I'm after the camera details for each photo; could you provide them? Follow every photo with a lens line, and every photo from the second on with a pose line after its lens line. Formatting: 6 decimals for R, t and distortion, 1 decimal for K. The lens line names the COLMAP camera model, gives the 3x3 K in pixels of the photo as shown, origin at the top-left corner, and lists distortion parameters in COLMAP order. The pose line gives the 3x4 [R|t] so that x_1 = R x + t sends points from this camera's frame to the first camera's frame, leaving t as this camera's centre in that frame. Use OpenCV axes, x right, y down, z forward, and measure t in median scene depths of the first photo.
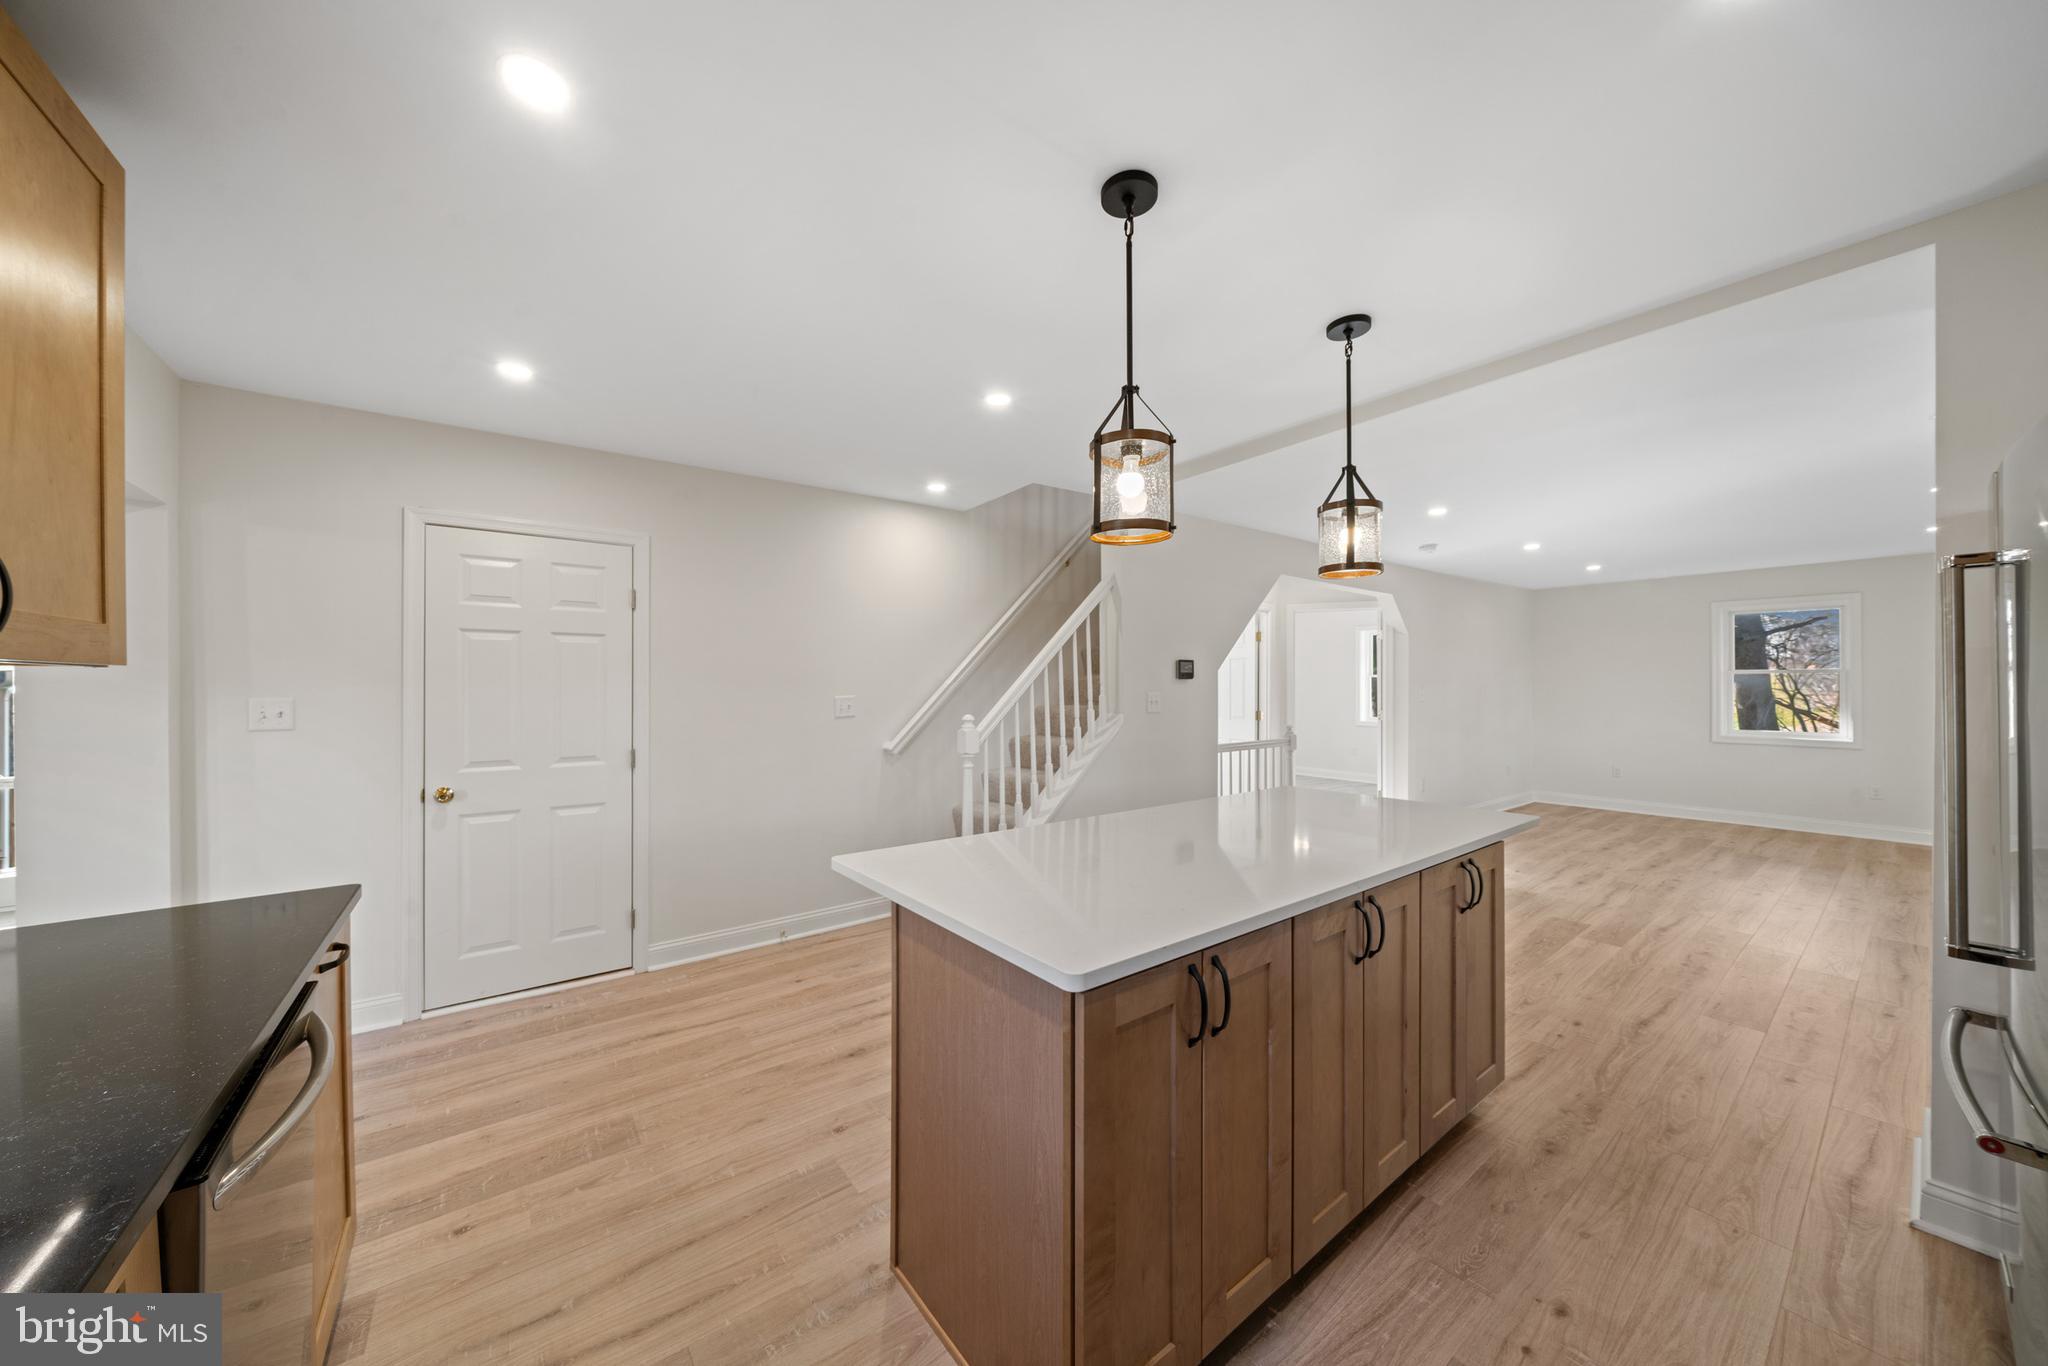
lens RADIAL K [[696.5, 0, 1029.5], [0, 696.5, 666.3], [0, 0, 1]] dist [-0.009437, 0.001363]
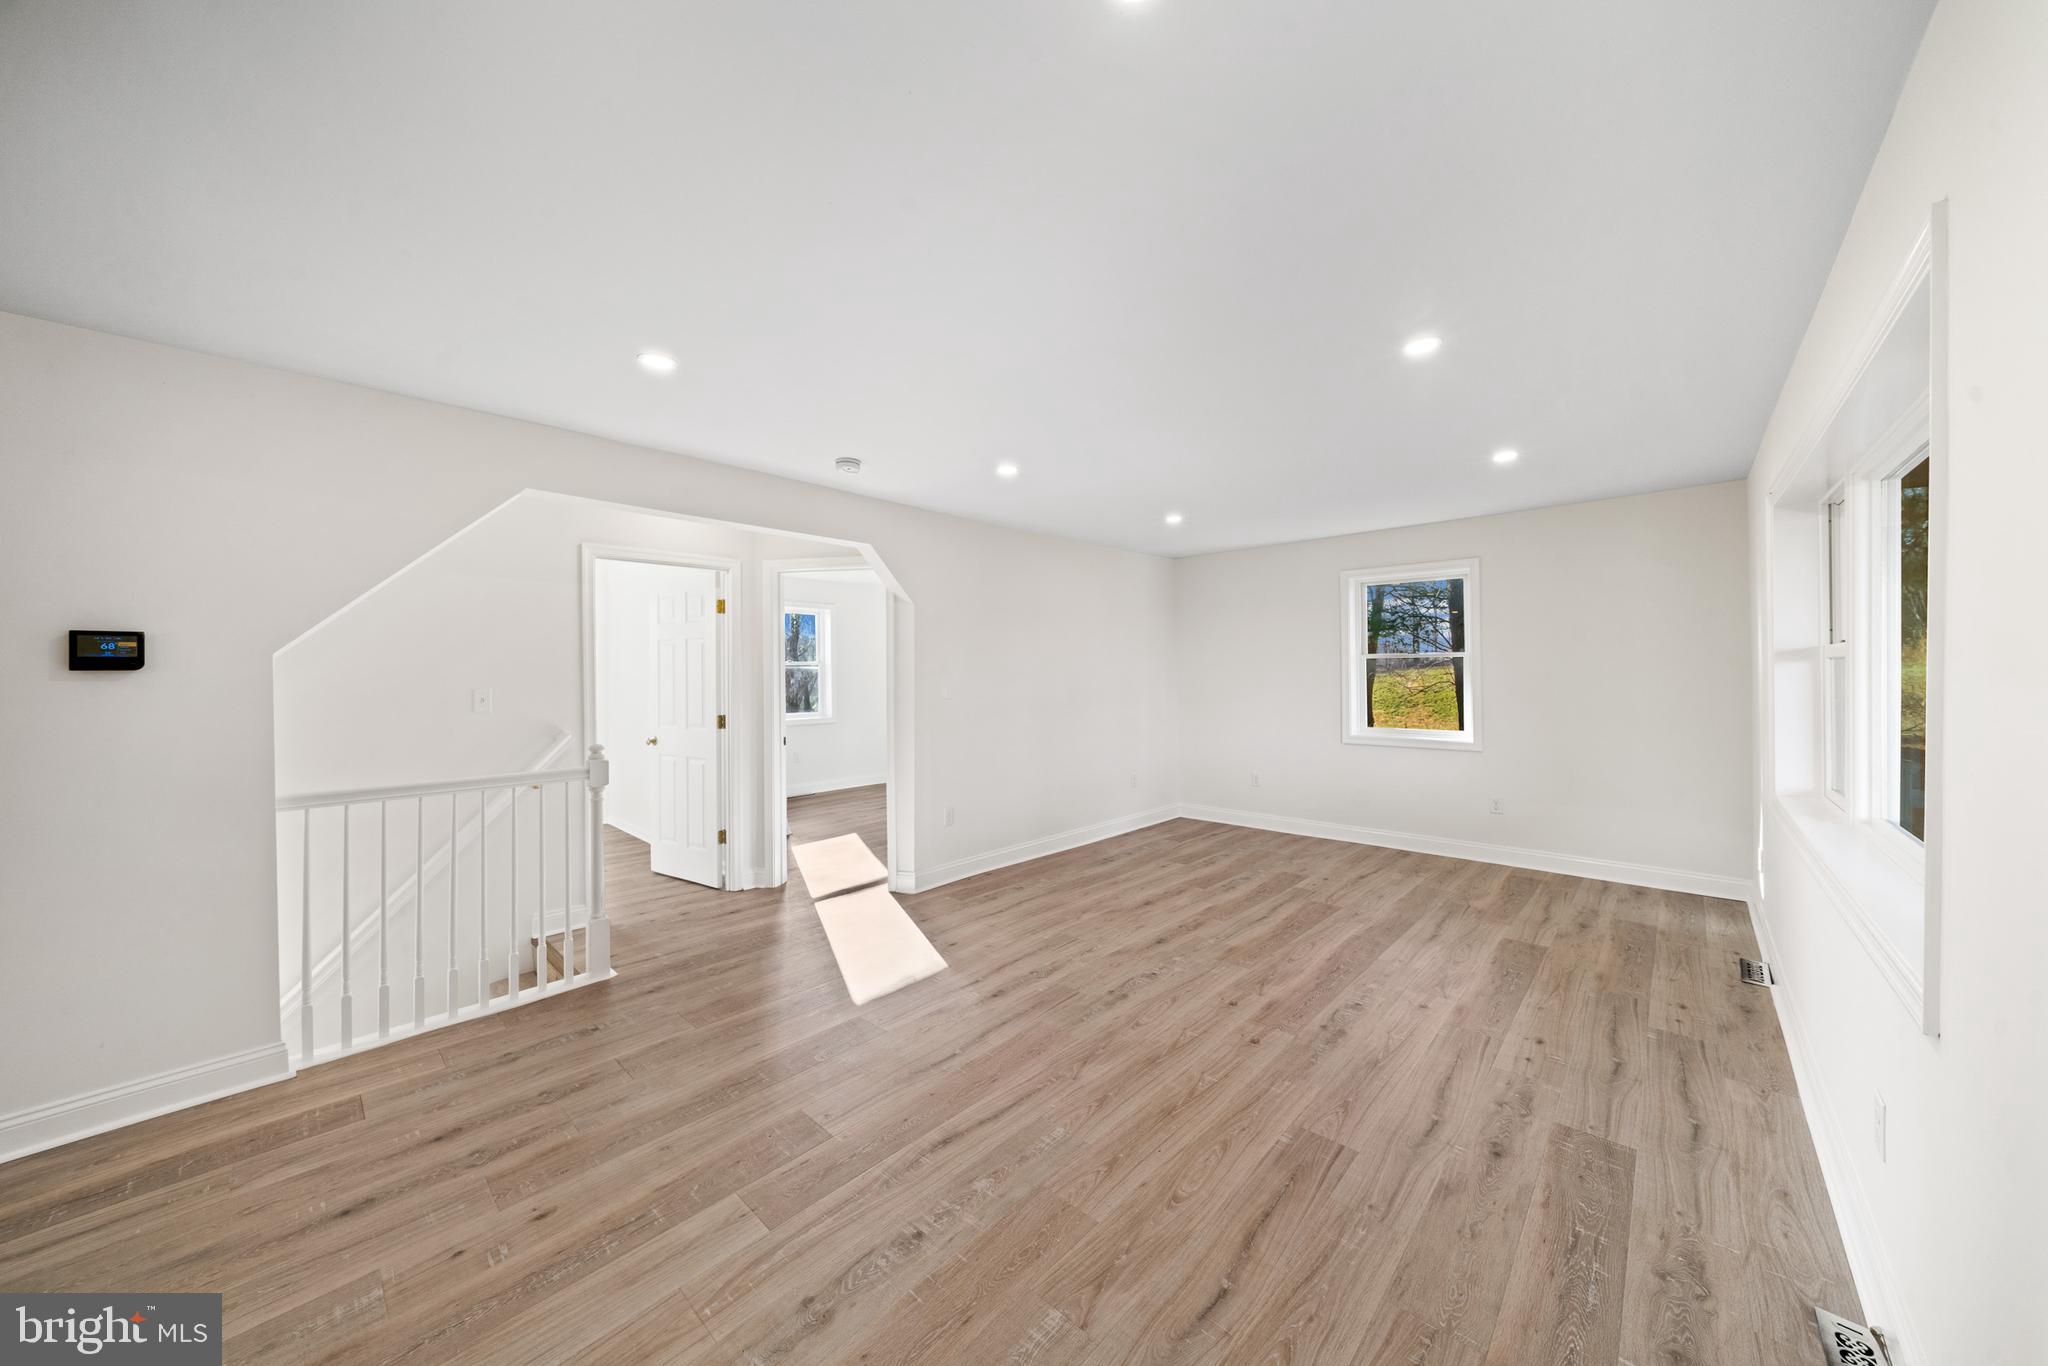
lens RADIAL K [[696.5, 0, 1018.2], [0, 696.5, 675.7], [0, 0, 1]] dist [-0.009437, 0.001363]
pose [[0.987123, 0.001763, 0.159951, 0.818485], [-0.008036, 0.999223, 0.038578, -0.002984], [-0.159759, -0.039366, 0.986371, 0.437449]]
